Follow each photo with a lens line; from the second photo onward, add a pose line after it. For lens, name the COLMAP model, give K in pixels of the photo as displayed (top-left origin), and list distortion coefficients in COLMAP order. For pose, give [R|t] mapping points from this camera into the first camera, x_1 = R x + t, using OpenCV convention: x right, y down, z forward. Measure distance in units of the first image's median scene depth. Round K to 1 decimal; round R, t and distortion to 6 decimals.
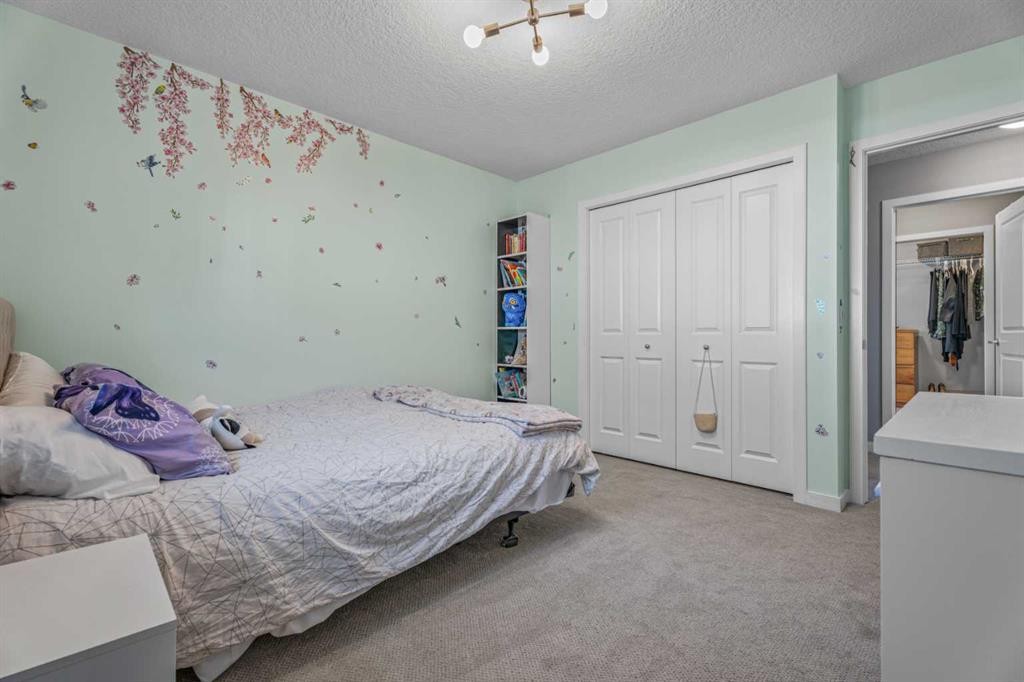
lens RADIAL K [[455.0, 0, 511.8], [0, 455.0, 338.3], [0, 0, 1]] dist [0.000882, -0.000211]
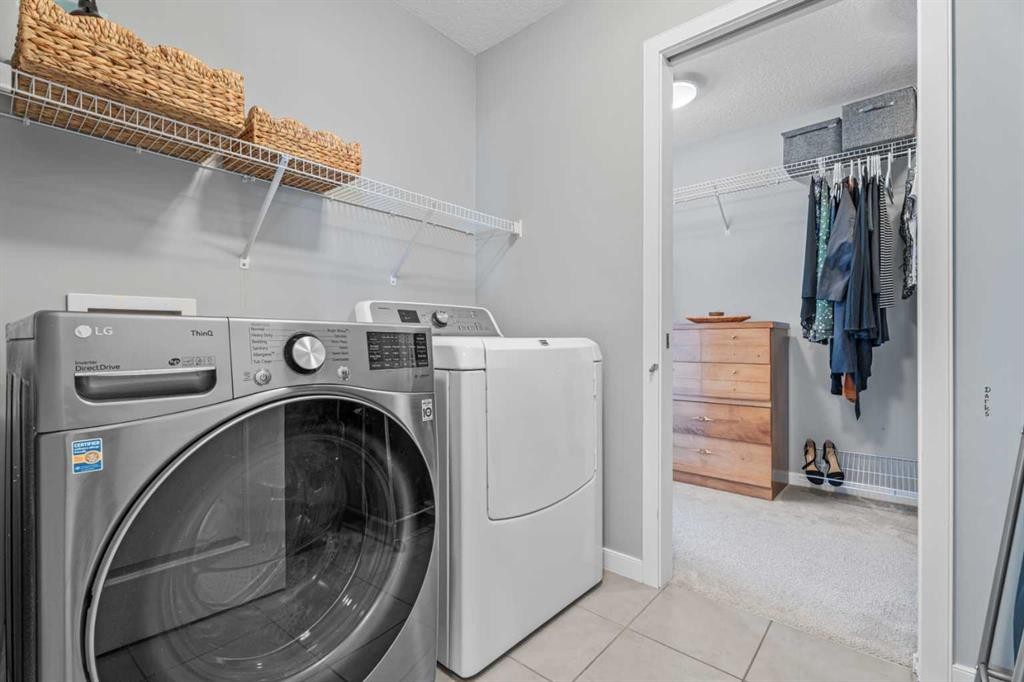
lens RADIAL K [[455.0, 0, 512.5], [0, 455.0, 342.1], [0, 0, 1]] dist [0.000882, -0.000211]
pose [[0.996531, 0.000156, 0.083217, 0.618041], [-0.000359, 0.999997, 0.002423, 0.000550], [-0.083217, -0.002444, 0.996528, 0.600933]]
